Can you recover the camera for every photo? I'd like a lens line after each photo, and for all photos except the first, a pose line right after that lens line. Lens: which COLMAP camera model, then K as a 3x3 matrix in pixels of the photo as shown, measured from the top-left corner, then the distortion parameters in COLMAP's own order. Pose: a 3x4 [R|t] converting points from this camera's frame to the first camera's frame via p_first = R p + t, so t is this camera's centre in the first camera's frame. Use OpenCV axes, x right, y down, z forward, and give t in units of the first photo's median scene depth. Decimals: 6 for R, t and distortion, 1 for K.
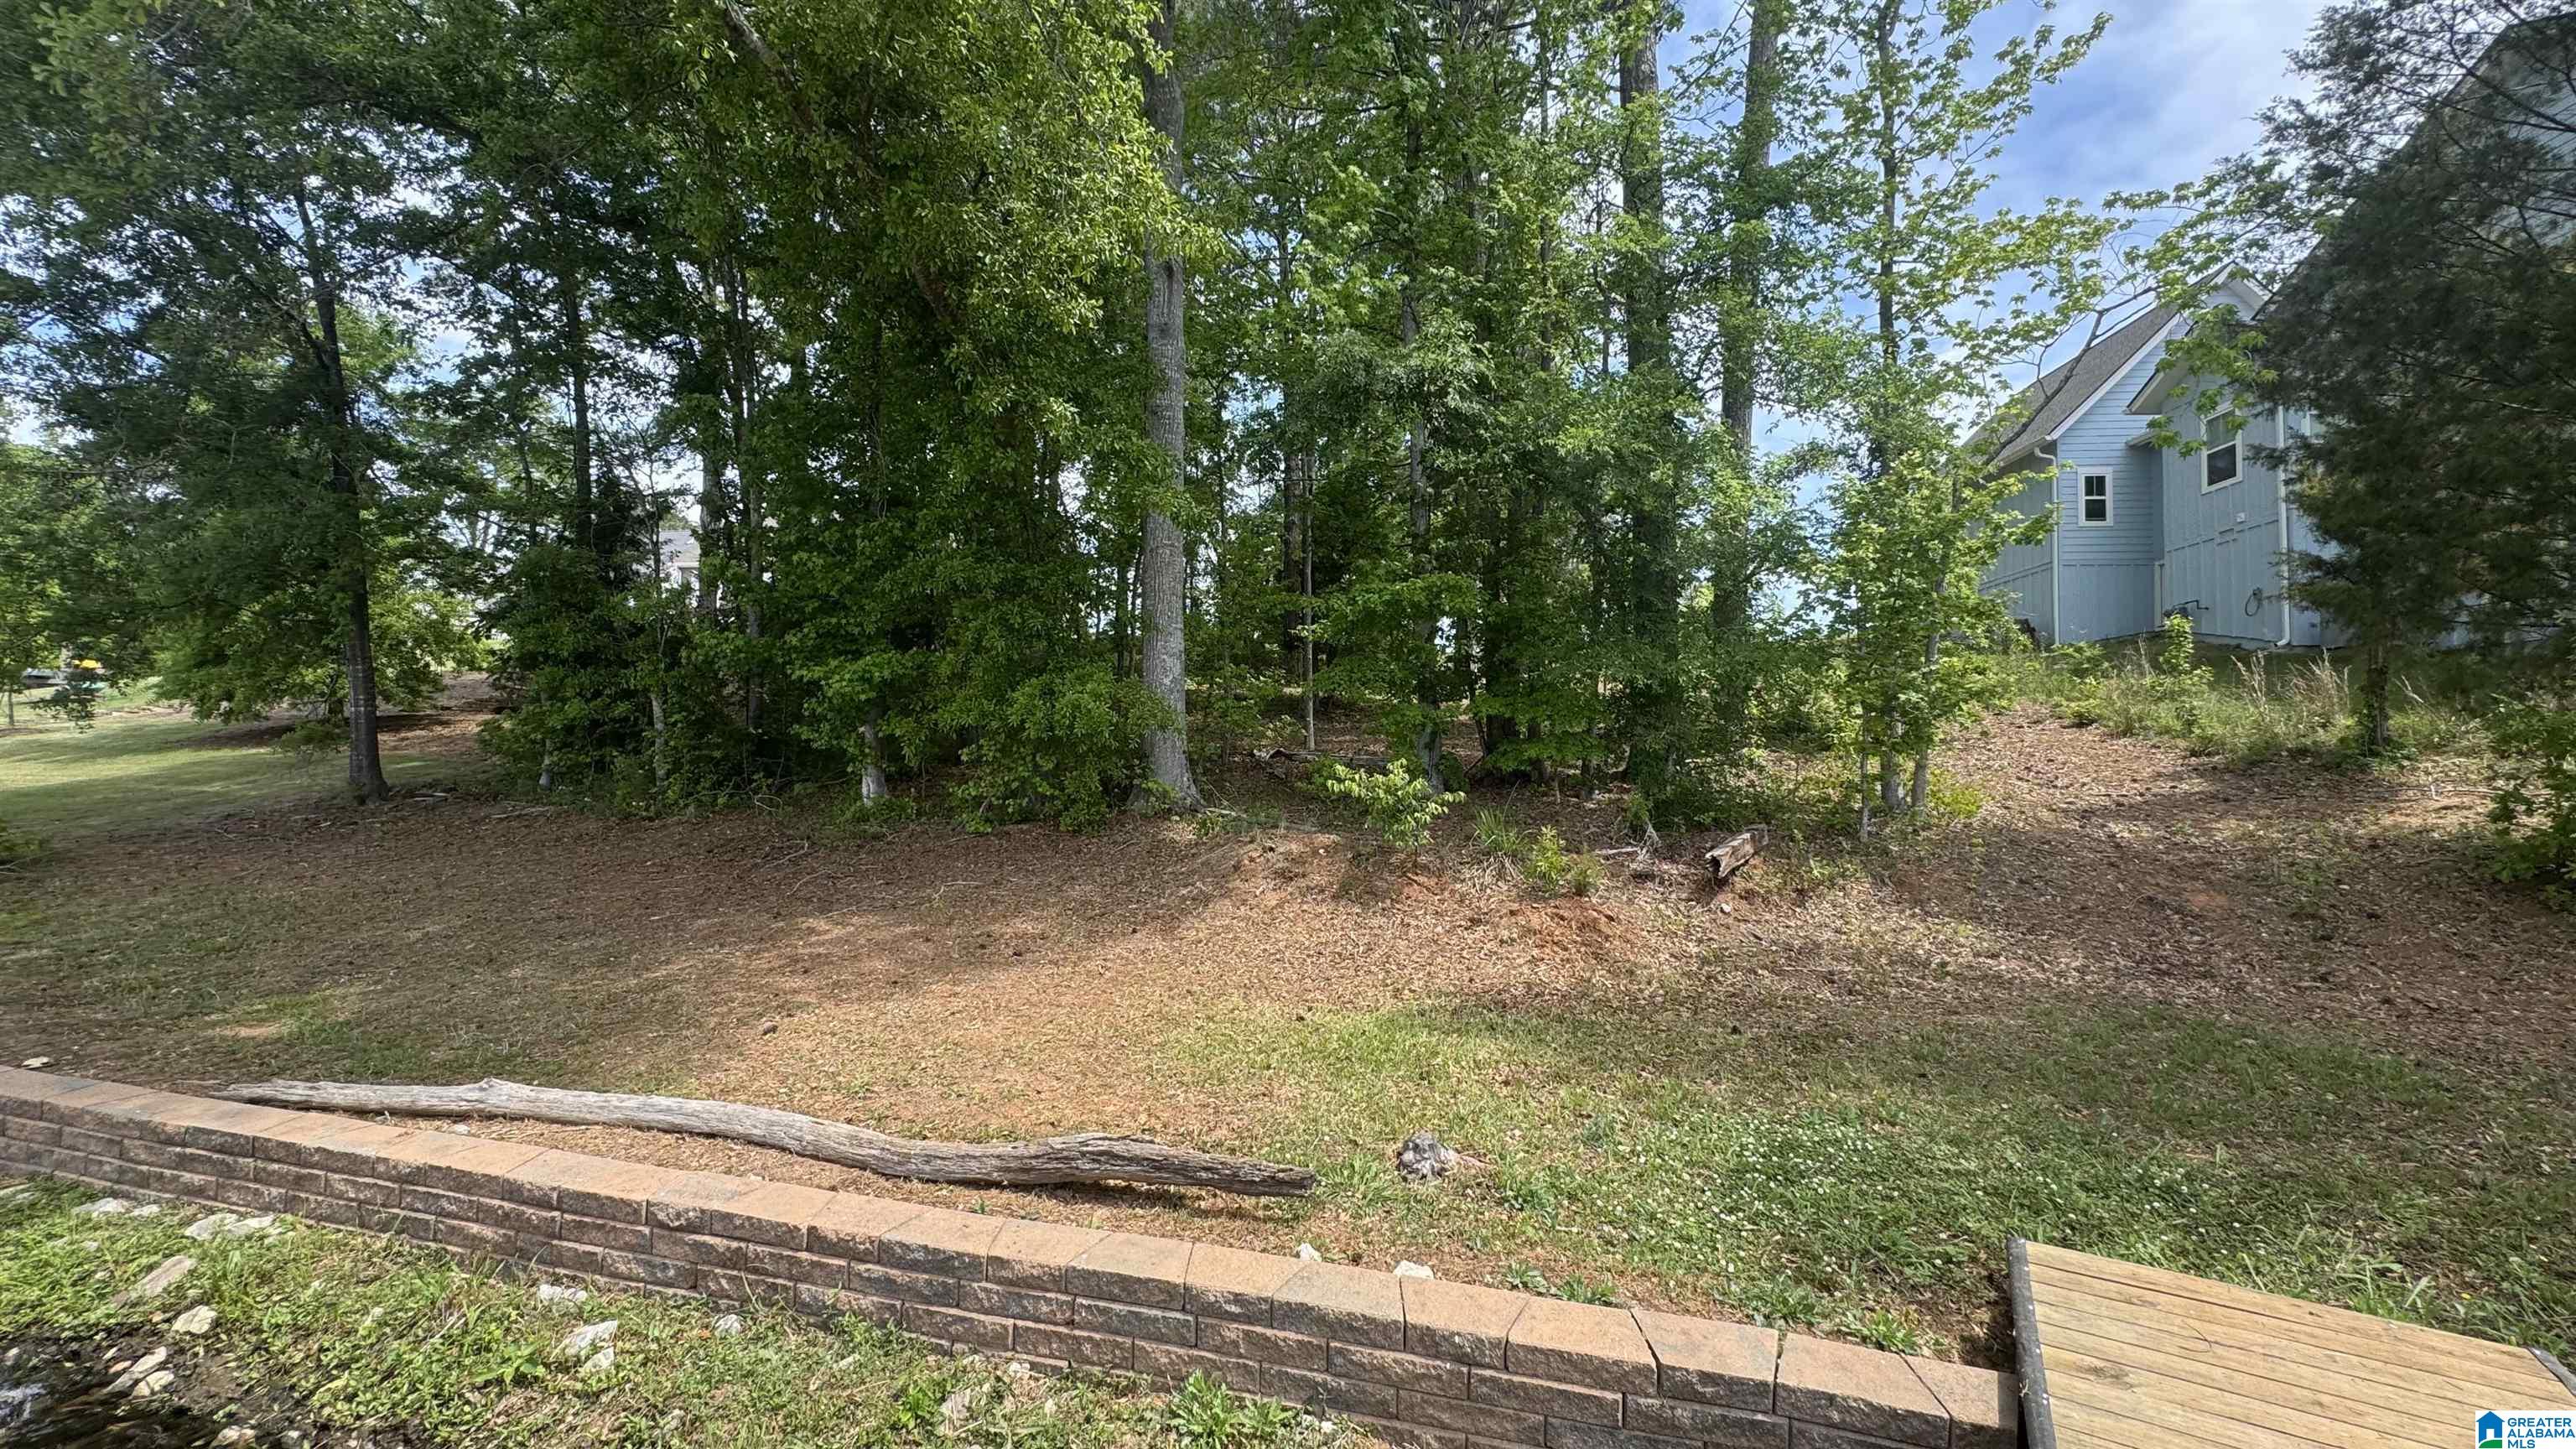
lens RADIAL K [[1025.0, 0, 1296.1], [0, 1025.0, 729.4], [0, 0, 1]] dist [-0.004904, 0.000721]
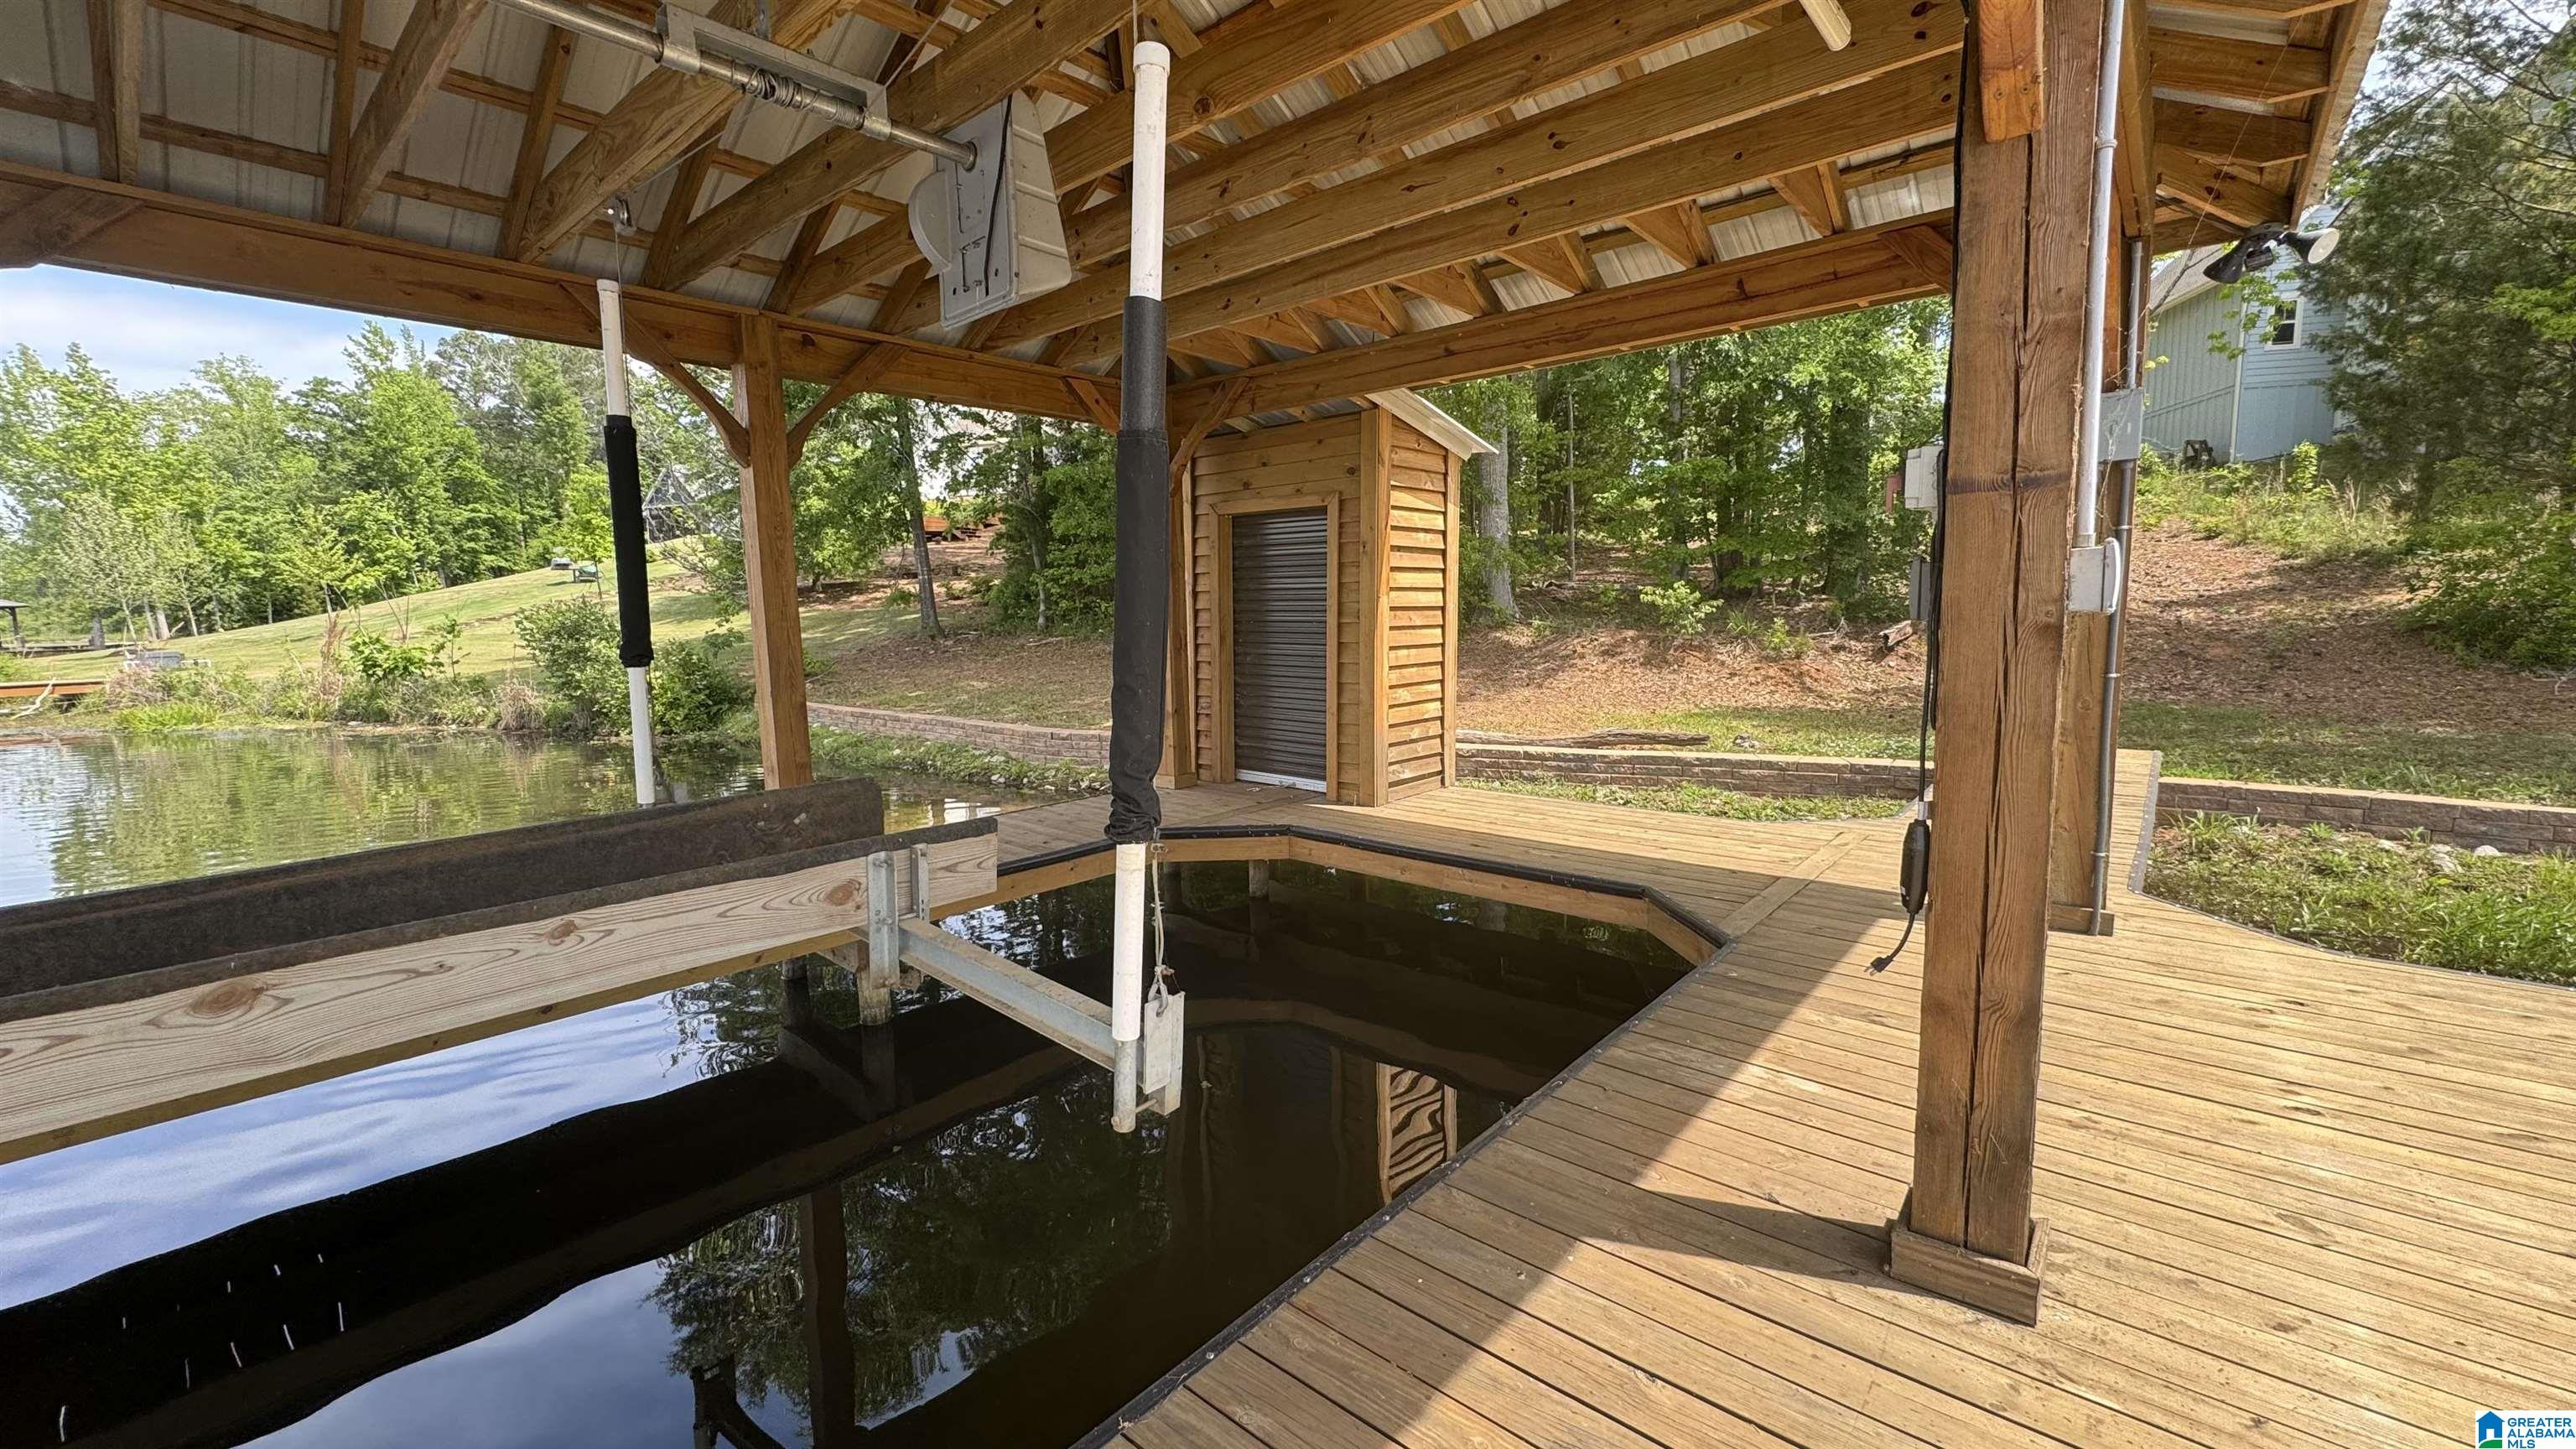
lens RADIAL K [[1025.0, 0, 1283.3], [0, 1025.0, 684.6], [0, 0, 1]] dist [-0.004904, 0.000721]
pose [[0.986612, -0.021793, -0.161624, -0.254437], [0.039561, 0.993413, 0.107544, -0.007054], [0.158216, -0.112499, 0.980975, -0.680227]]
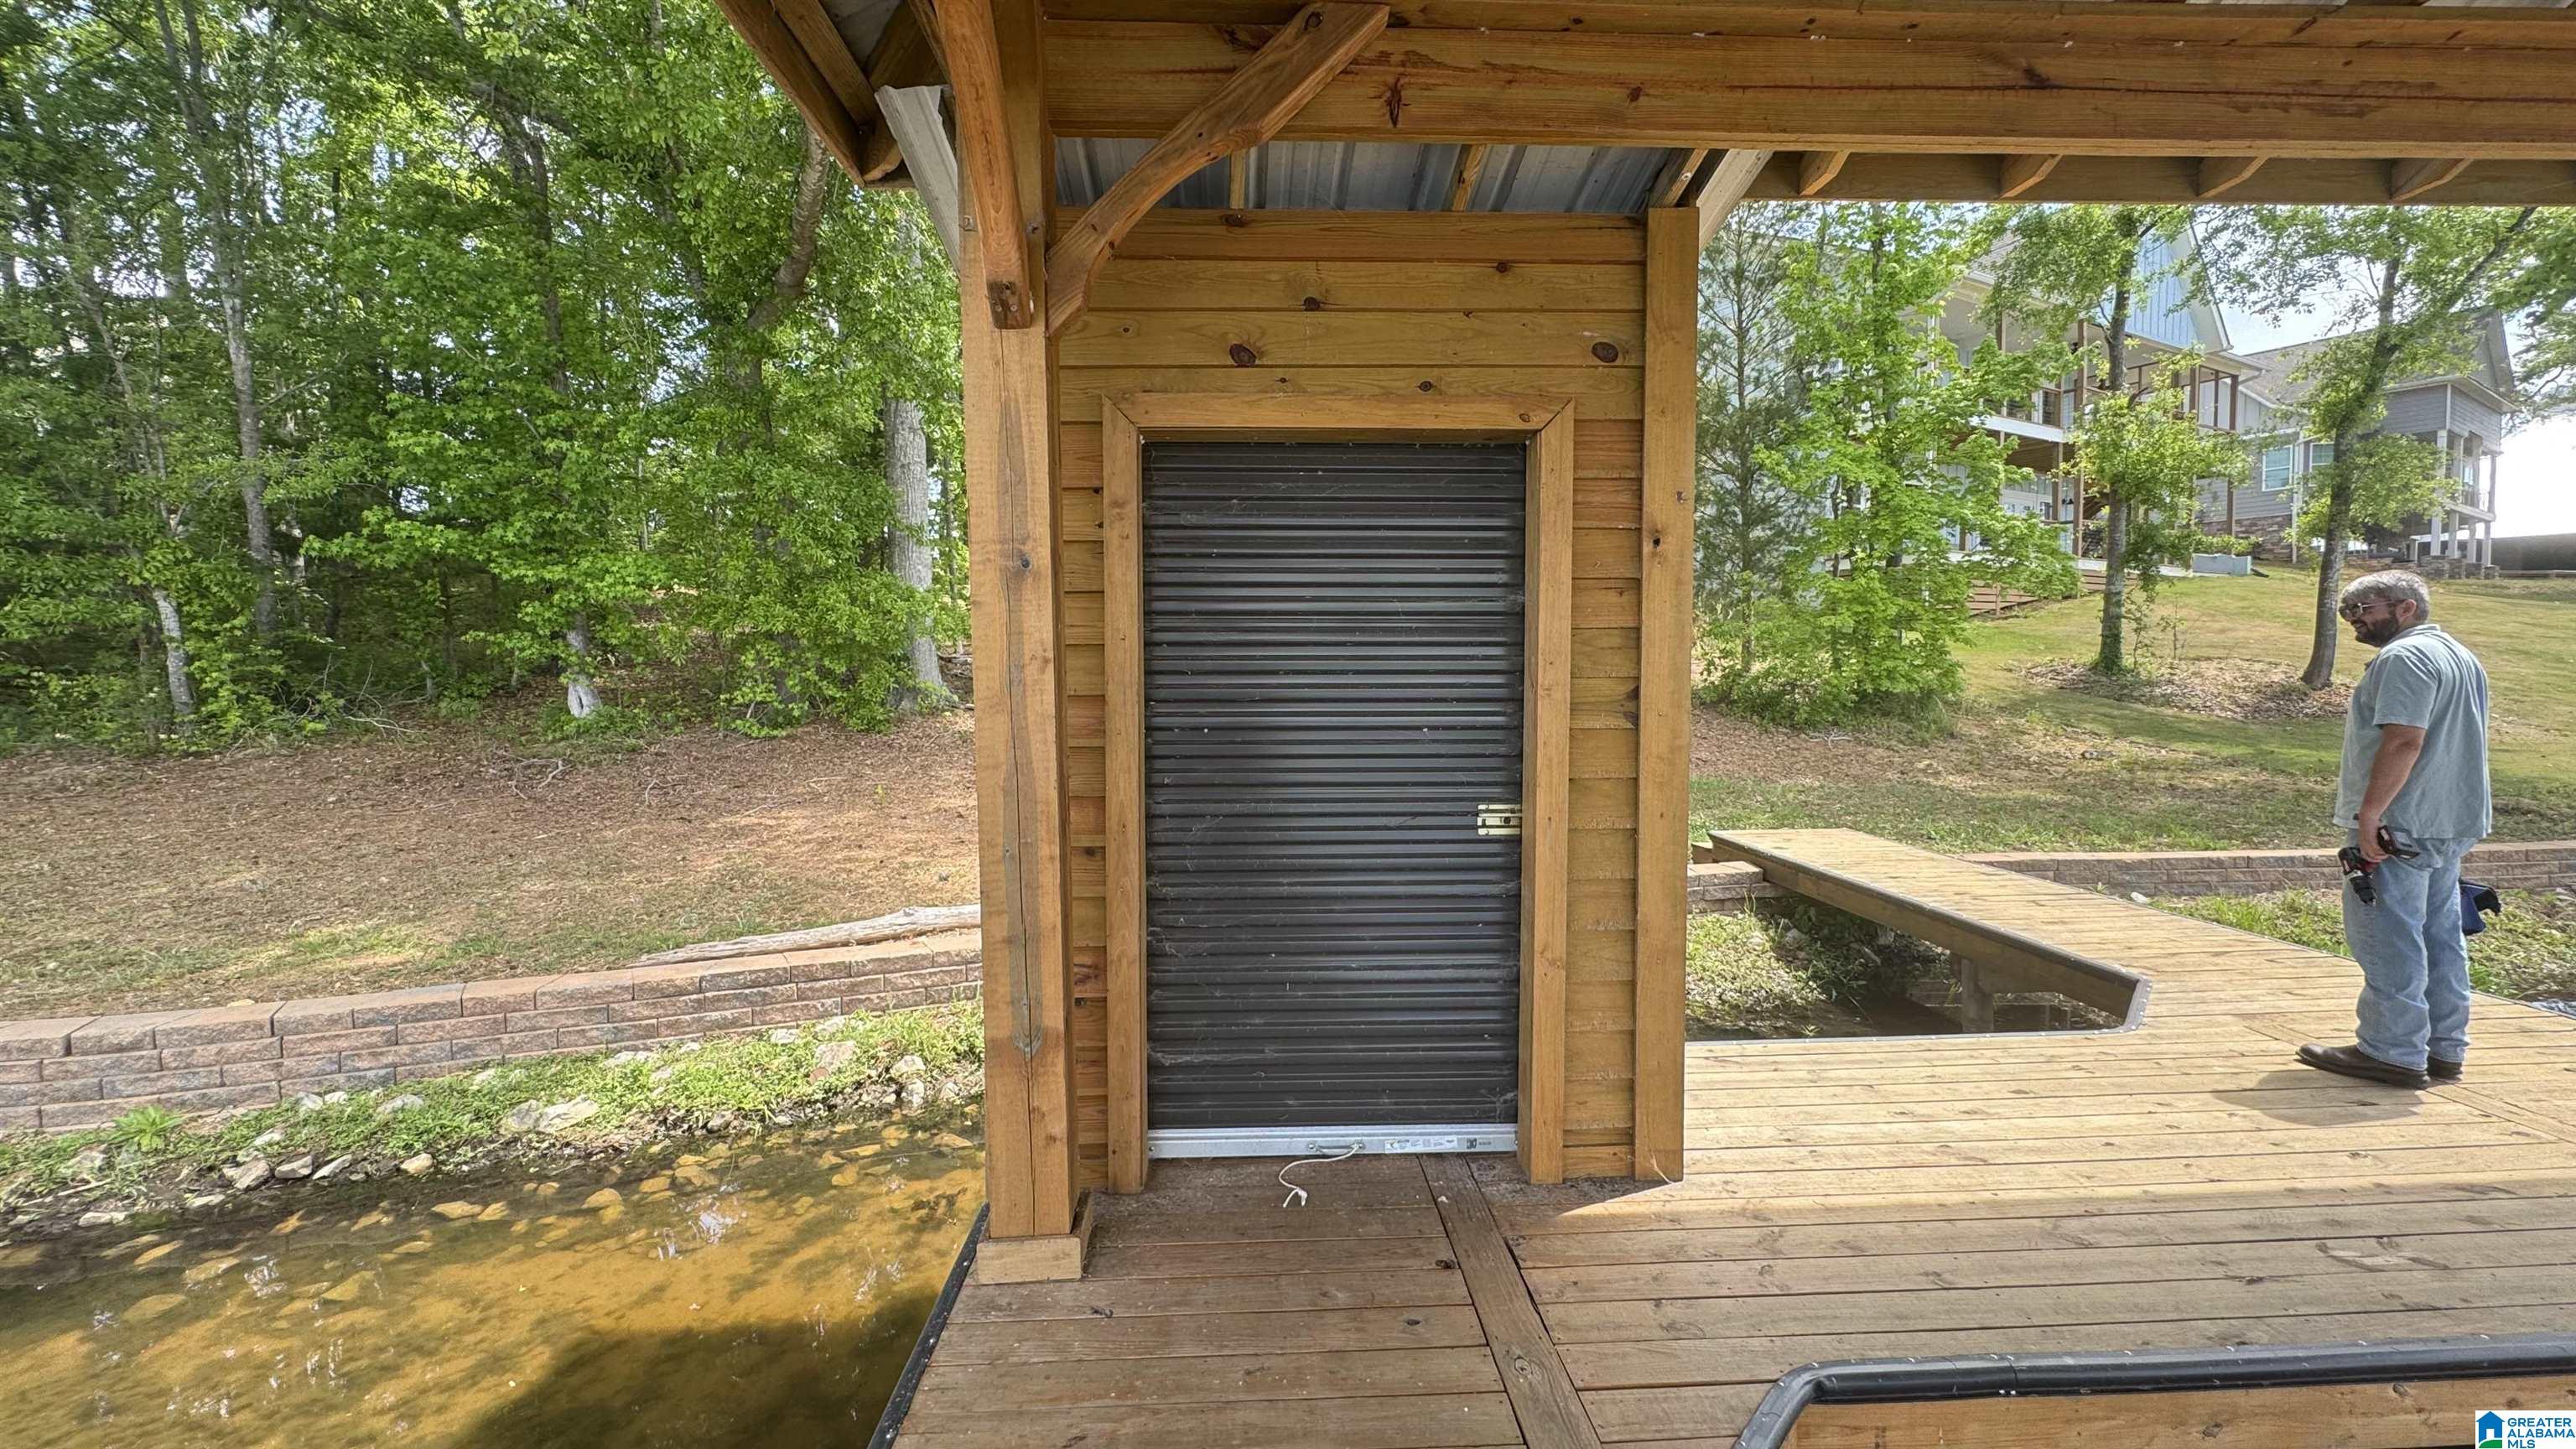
lens RADIAL K [[1025.0, 0, 1289.6], [0, 1025.0, 725.4], [0, 0, 1]] dist [-0.004904, 0.000721]
pose [[0.820266, -0.057257, 0.569110, -0.555908], [0.006474, 0.995843, 0.090860, -0.000010], [-0.571946, -0.070845, 0.817226, -0.154013]]
